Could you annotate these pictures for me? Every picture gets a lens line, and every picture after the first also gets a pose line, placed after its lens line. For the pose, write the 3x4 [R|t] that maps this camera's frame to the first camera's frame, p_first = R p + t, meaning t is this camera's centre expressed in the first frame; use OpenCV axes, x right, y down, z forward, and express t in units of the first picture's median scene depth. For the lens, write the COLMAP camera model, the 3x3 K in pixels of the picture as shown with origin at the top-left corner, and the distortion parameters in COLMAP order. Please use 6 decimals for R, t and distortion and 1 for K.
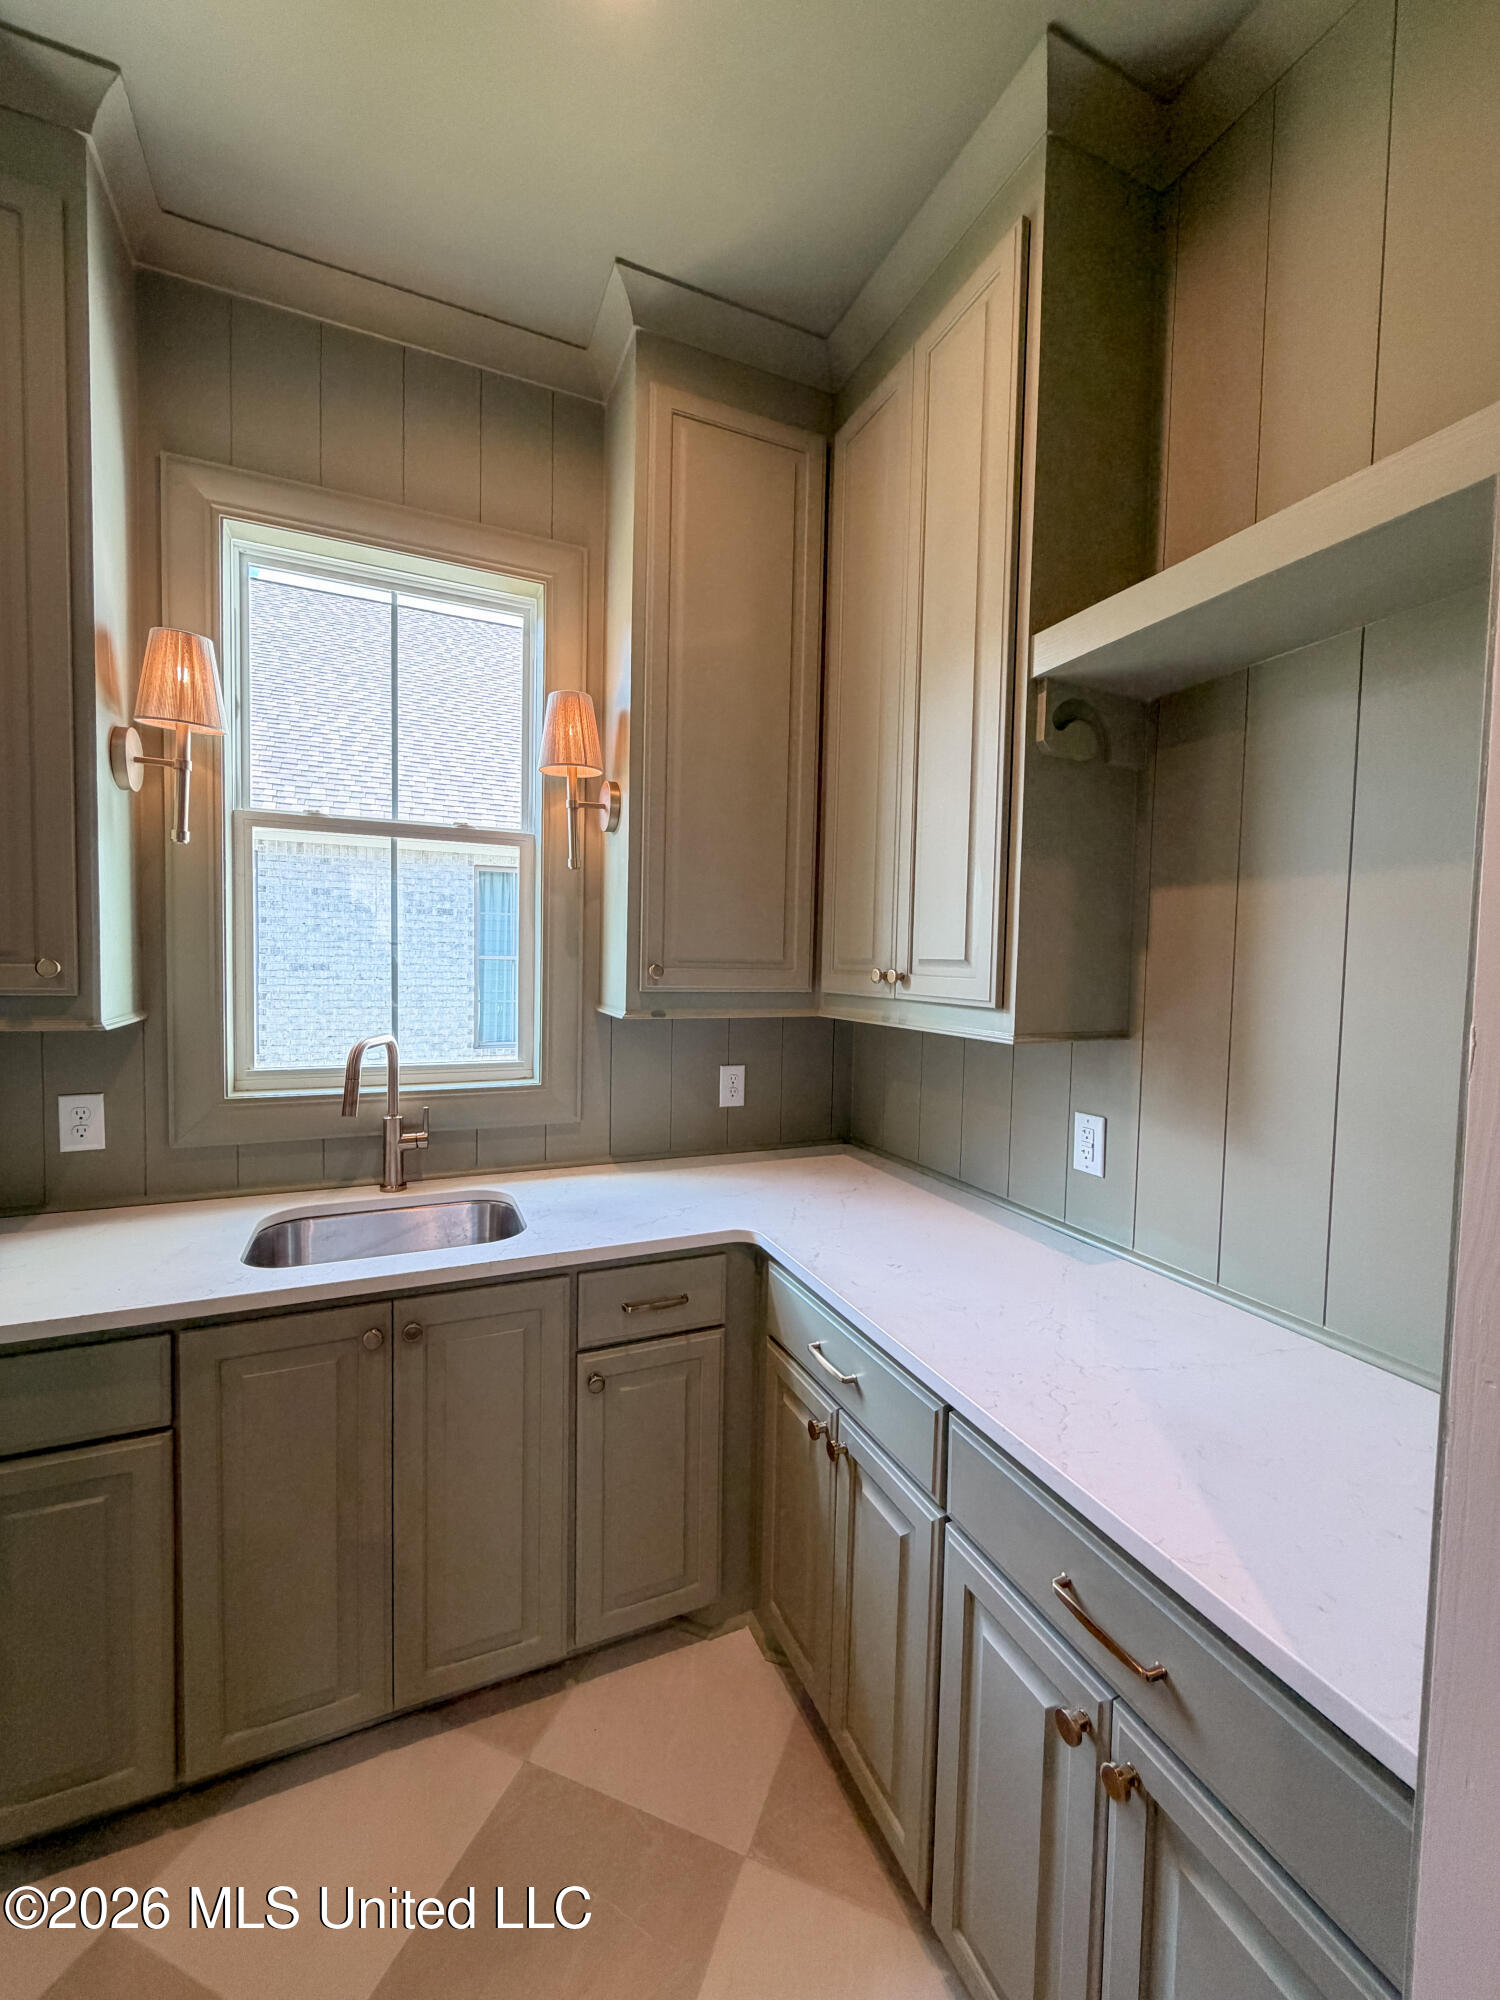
lens RADIAL K [[794.5, 0, 748.1], [0, 794.5, 995.0], [0, 0, 1]] dist [-0.001749, 0.000674]
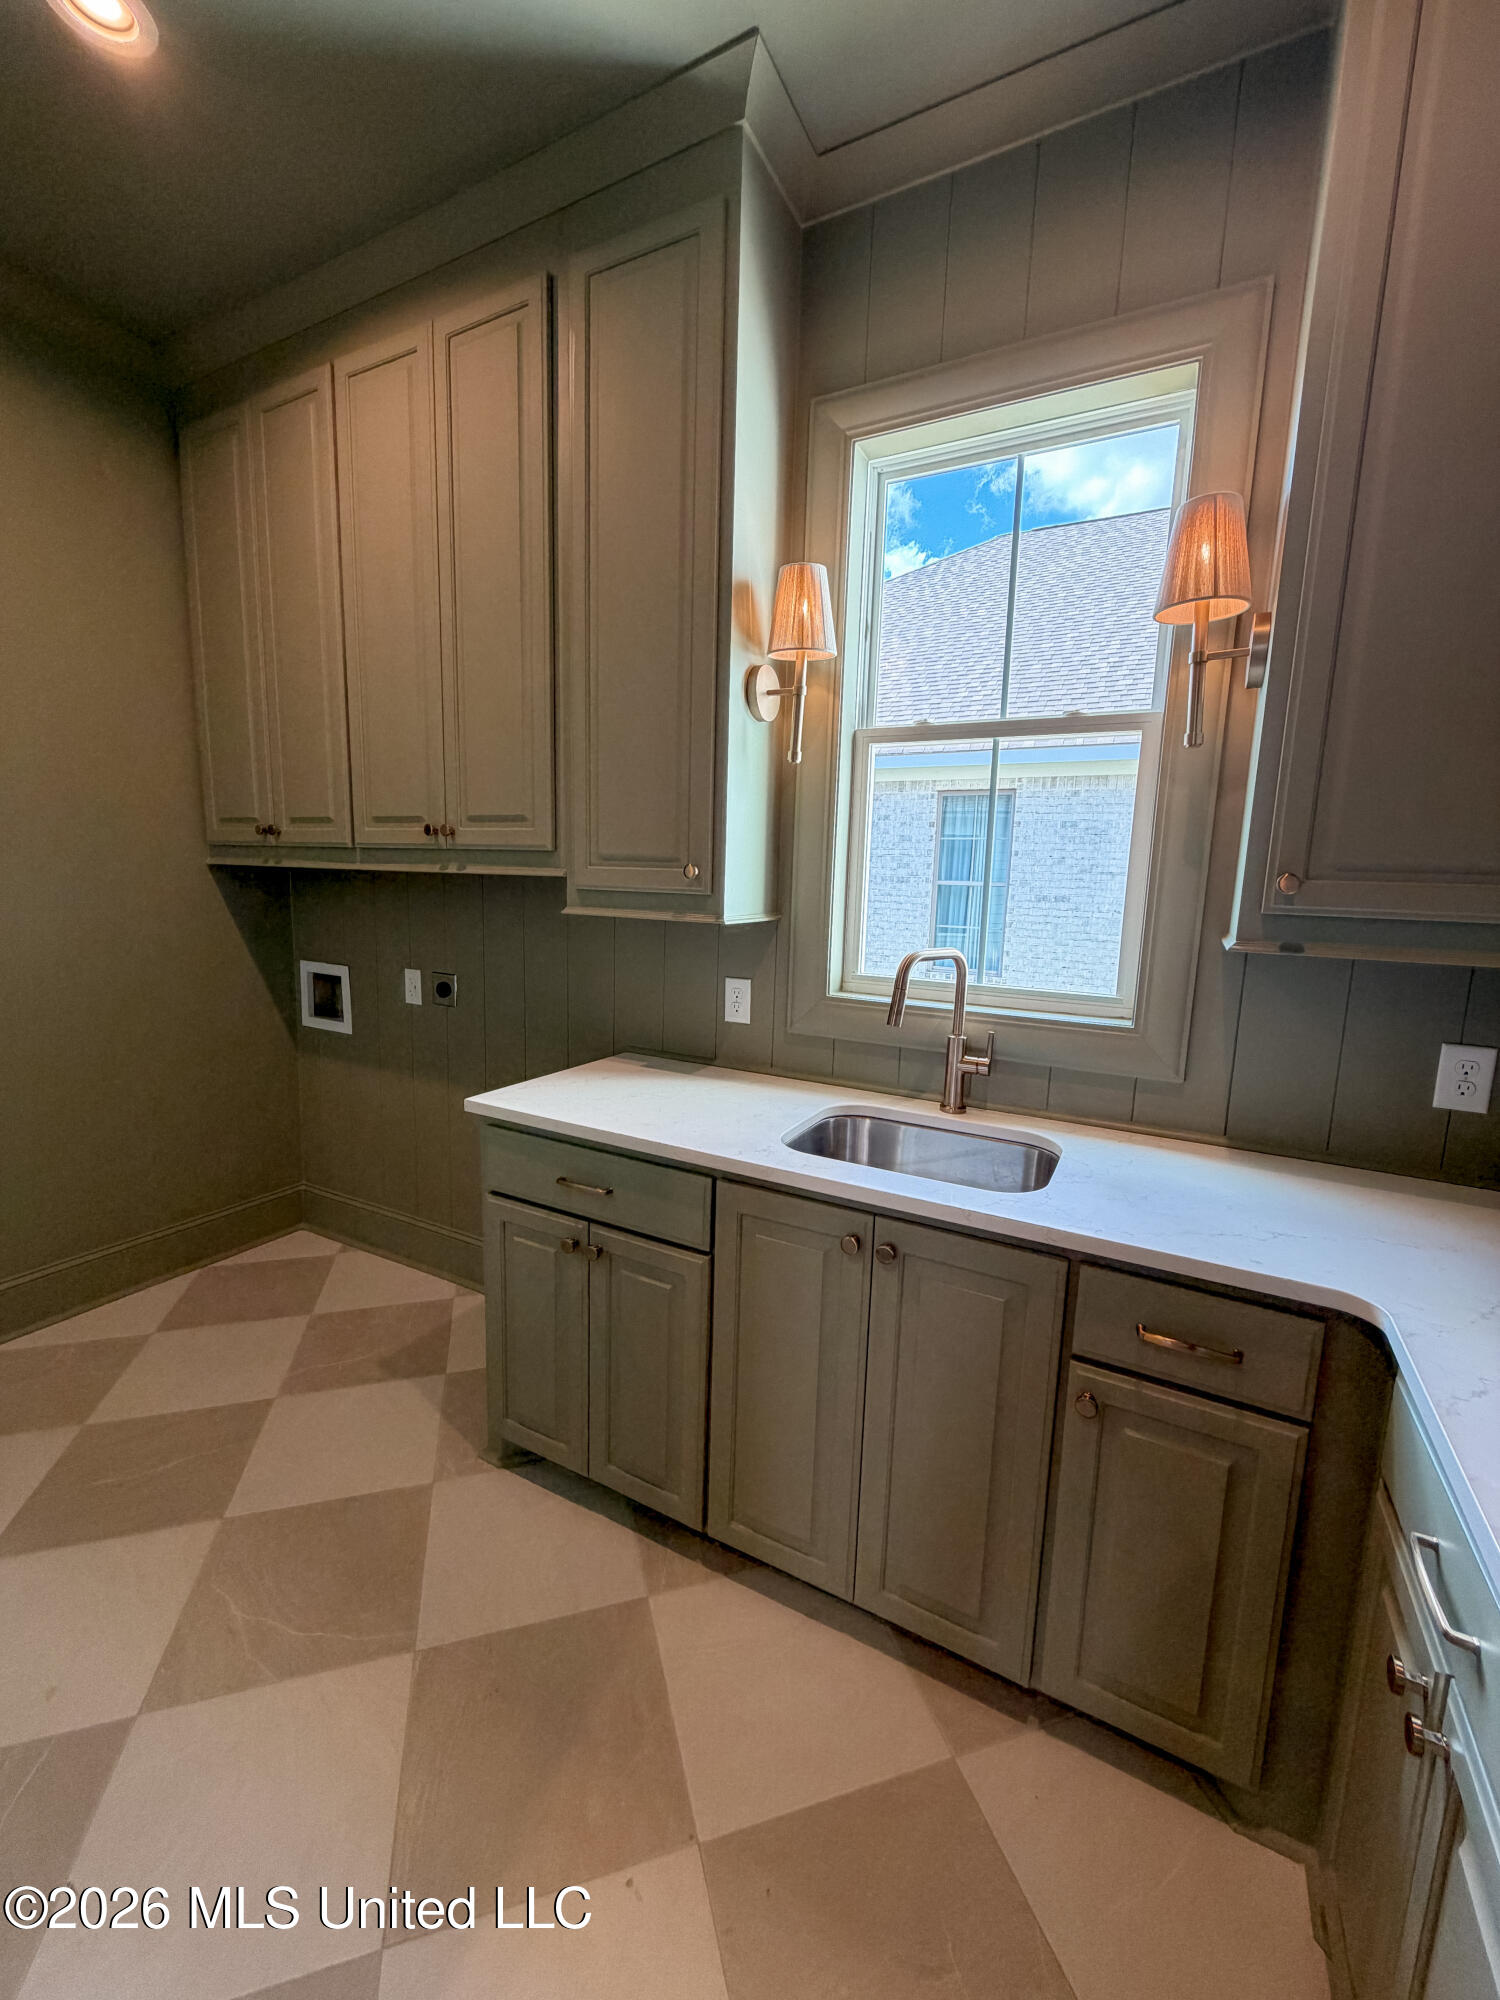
lens RADIAL K [[794.5, 0, 749.7], [0, 794.5, 994.3], [0, 0, 1]] dist [-0.001749, 0.000674]
pose [[0.614457, 0.114394, -0.780613, 0.152443], [-0.054682, 0.993228, 0.102509, 0.020665], [0.787053, -0.020302, 0.616551, 0.234776]]
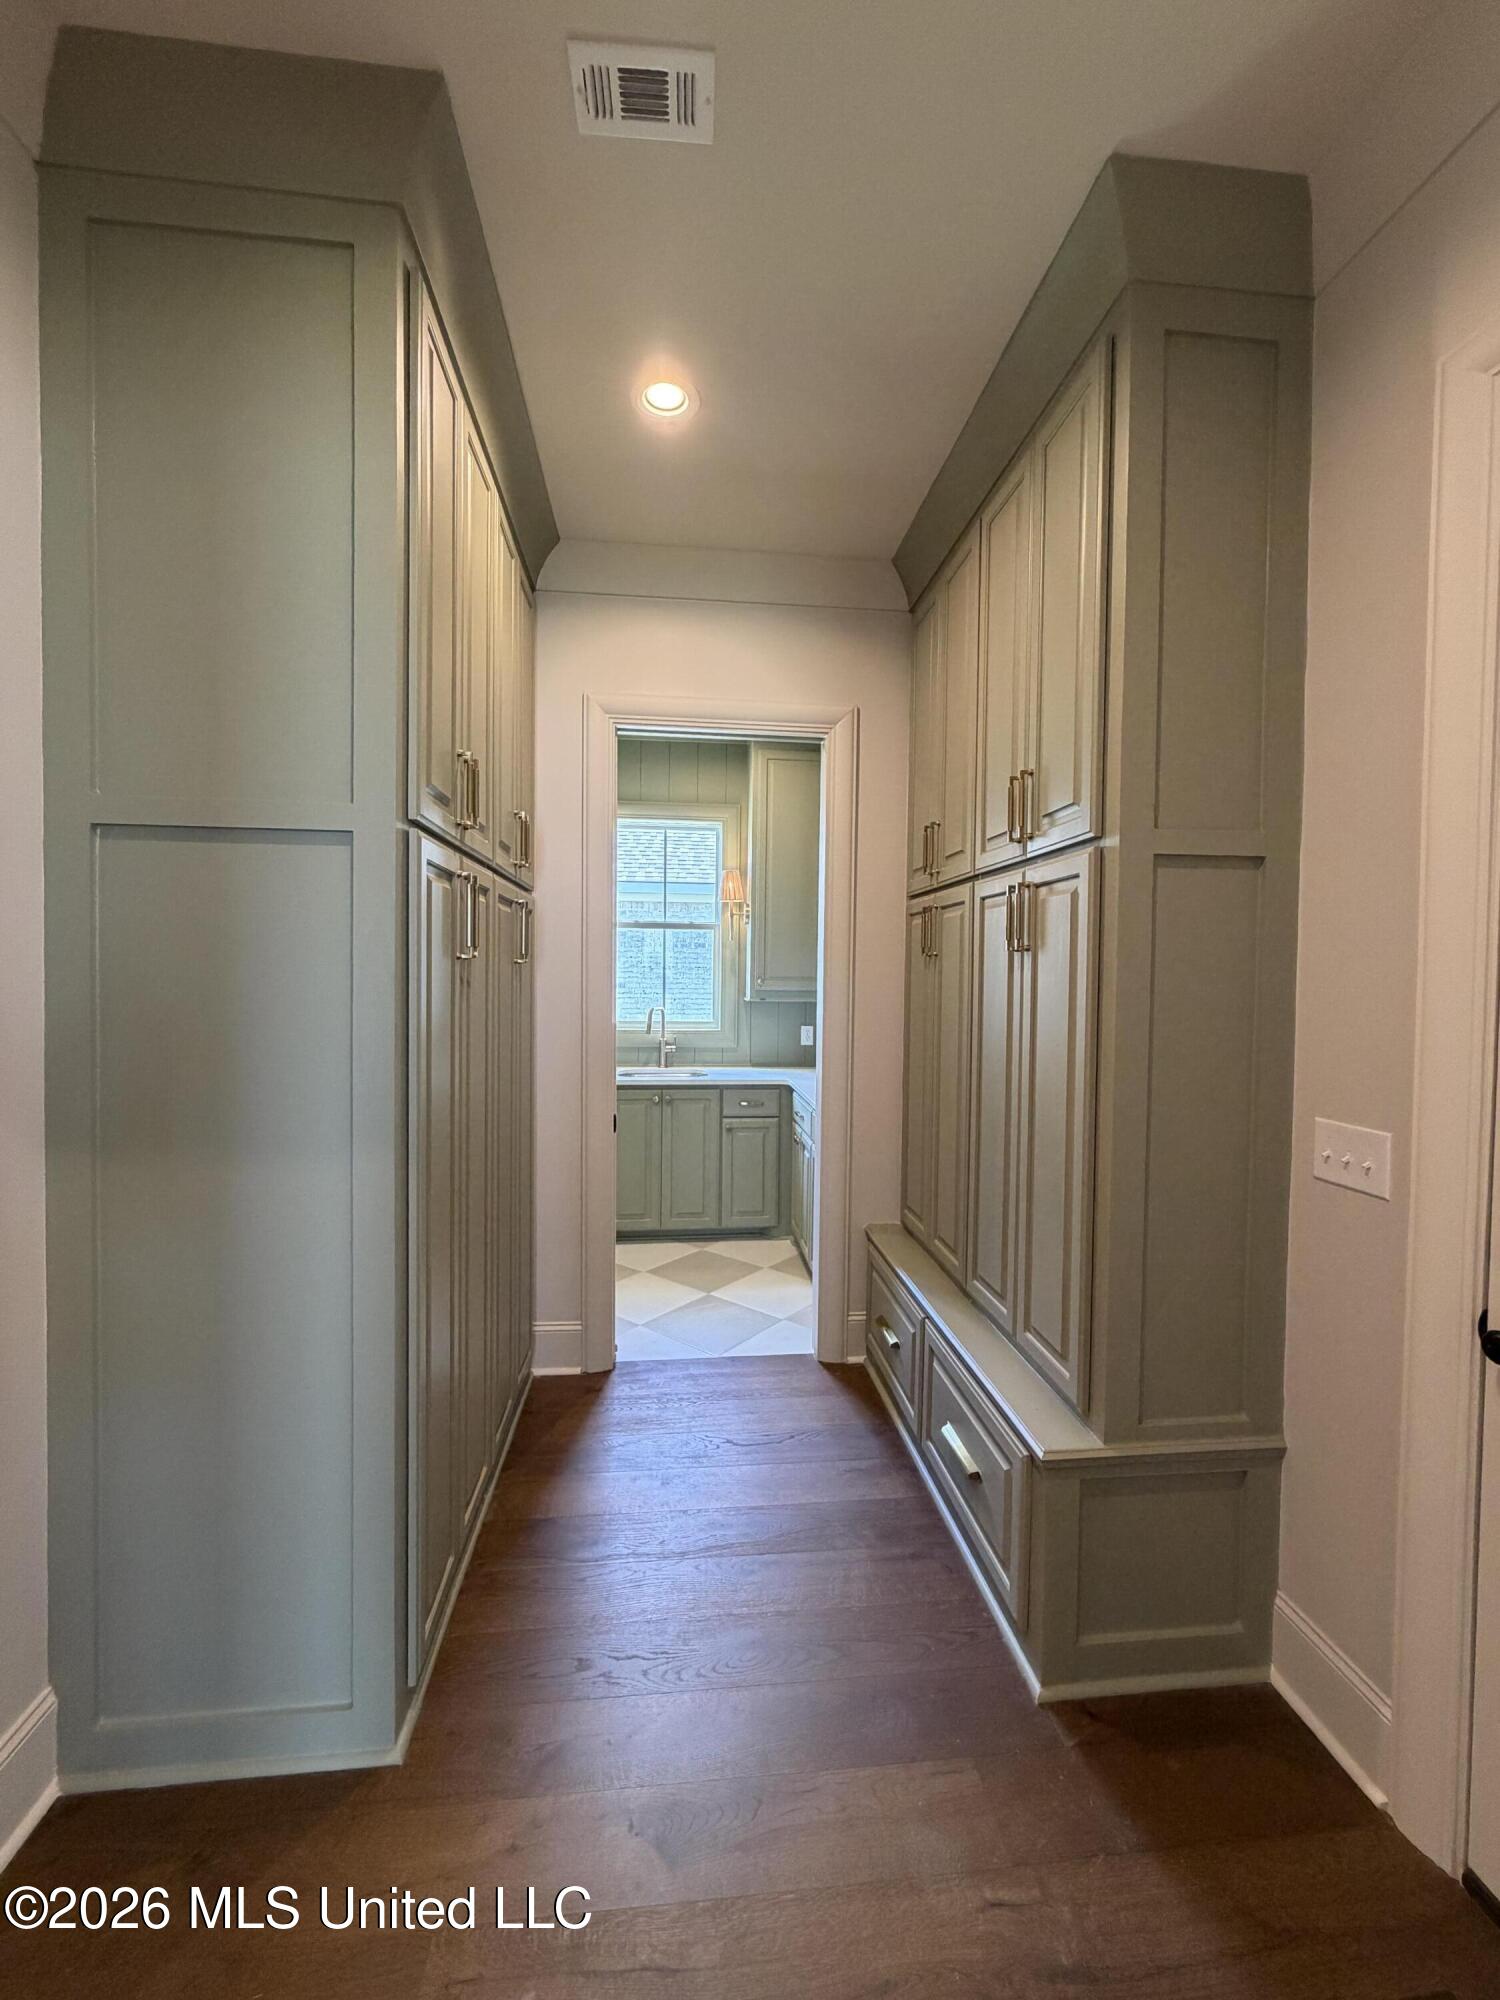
lens RADIAL K [[794.5, 0, 747.8], [0, 794.5, 996.0], [0, 0, 1]] dist [-0.001749, 0.000674]
pose [[0.949532, 0.002475, -0.313661, 0.674252], [-0.009900, 0.999707, -0.022083, 0.074313], [0.313514, 0.024074, 0.949278, -1.479142]]
